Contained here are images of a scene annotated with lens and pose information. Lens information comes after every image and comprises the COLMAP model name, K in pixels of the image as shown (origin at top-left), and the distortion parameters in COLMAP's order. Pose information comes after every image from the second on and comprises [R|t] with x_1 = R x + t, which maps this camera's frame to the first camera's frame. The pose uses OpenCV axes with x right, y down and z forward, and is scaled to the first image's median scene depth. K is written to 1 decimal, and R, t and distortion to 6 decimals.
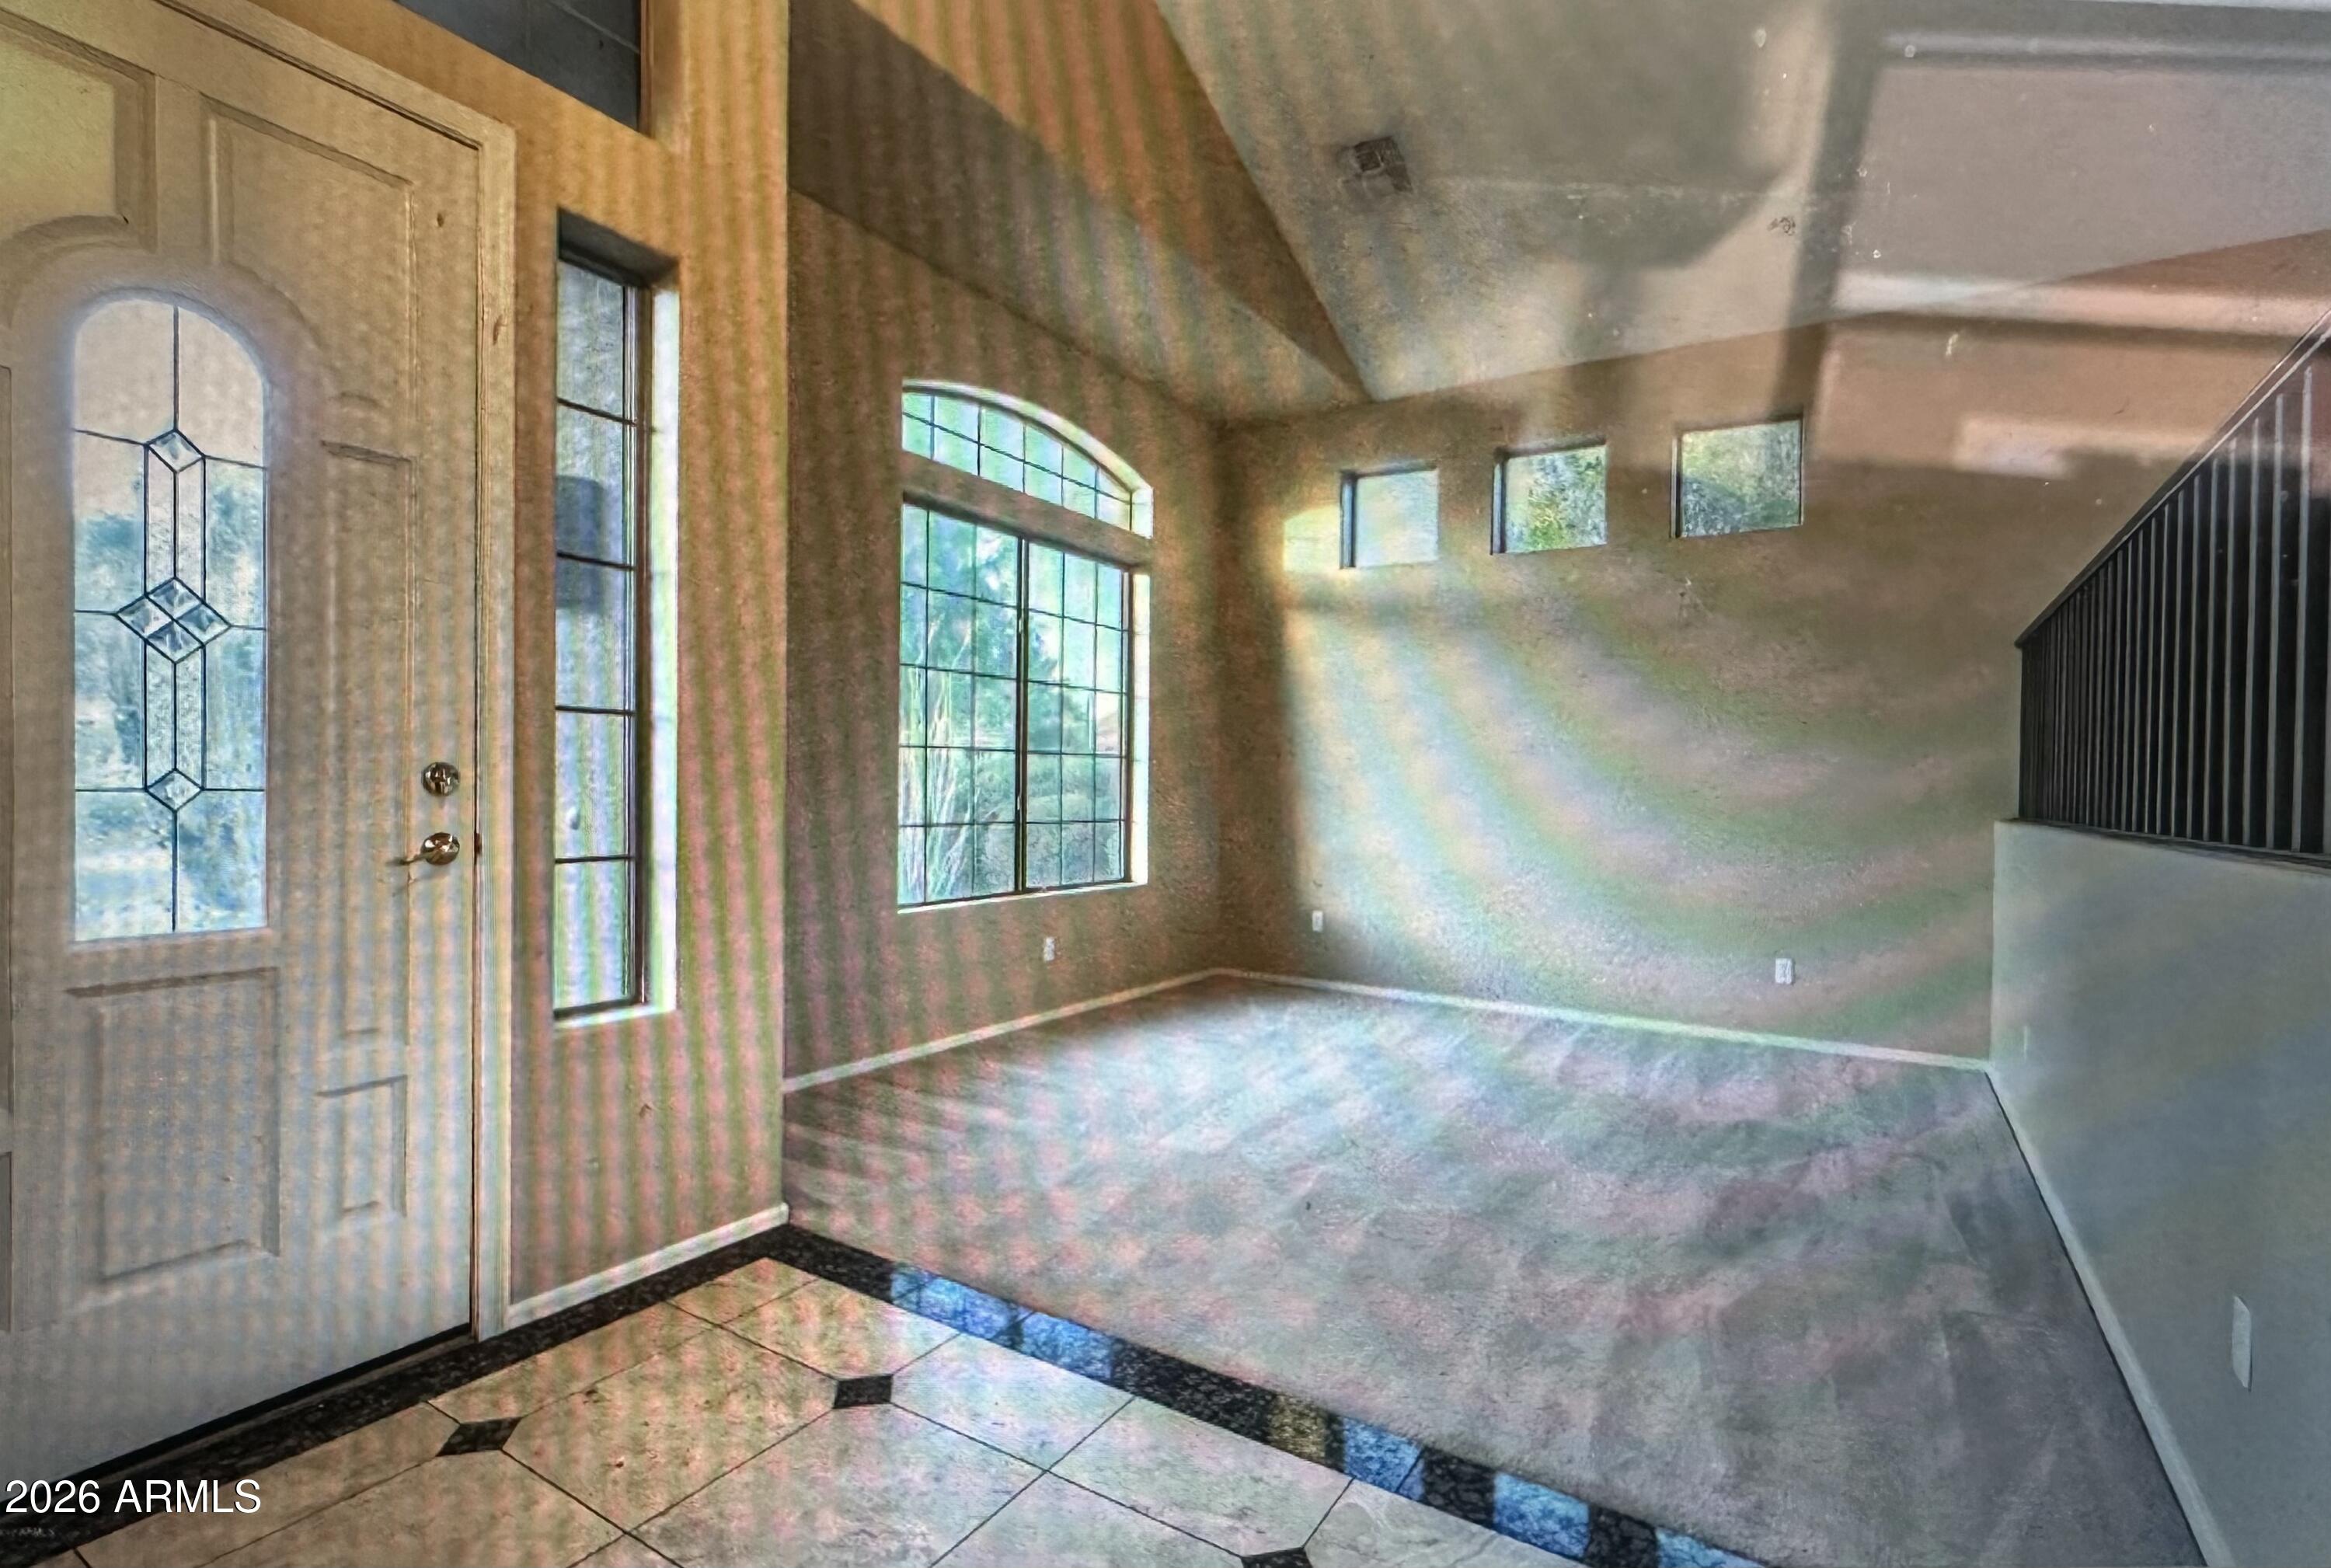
lens RADIAL K [[1083.3, 0, 1165.5], [0, 1083.3, 784.0], [0, 0, 1]] dist [0.001820, 0.000127]
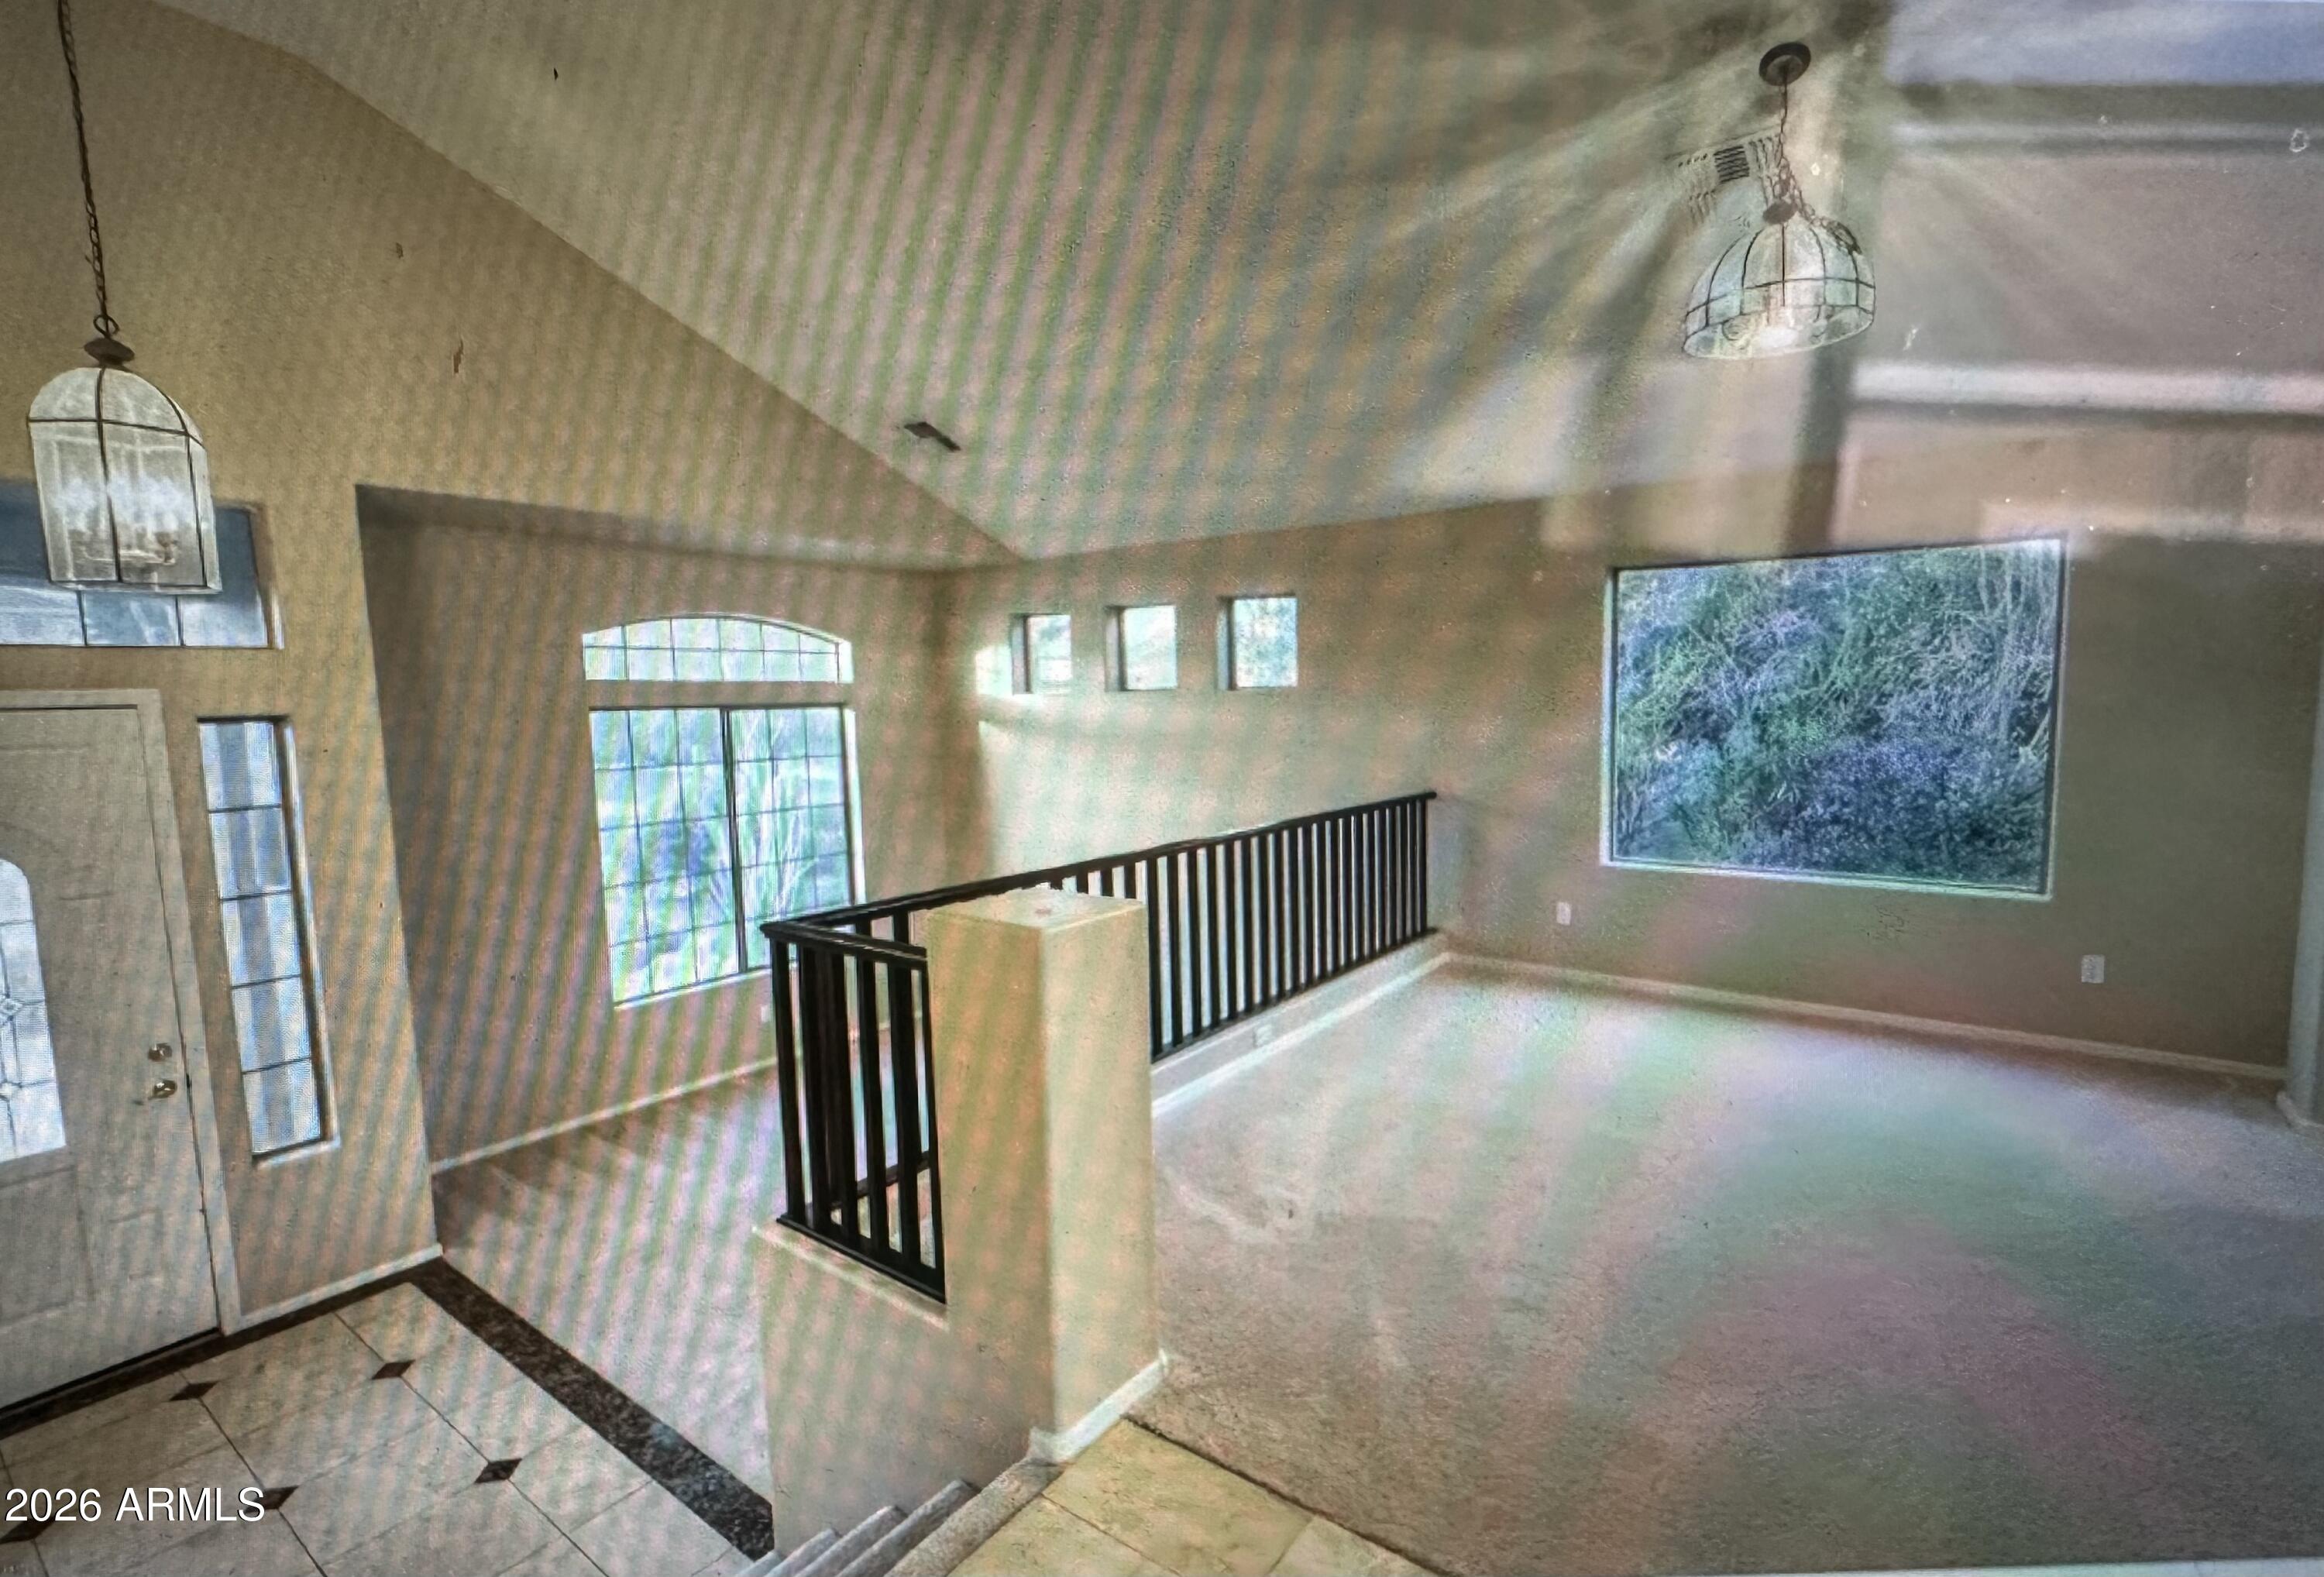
lens RADIAL K [[1094.4, 0, 1162.0], [0, 1094.4, 788.5], [0, 0, 1]] dist [-0.002824, -0.000413]
pose [[0.996204, -0.023543, -0.083802, 0.921361], [0.031652, 0.994802, 0.096783, -0.442541], [0.081088, -0.099068, 0.991771, -0.511069]]
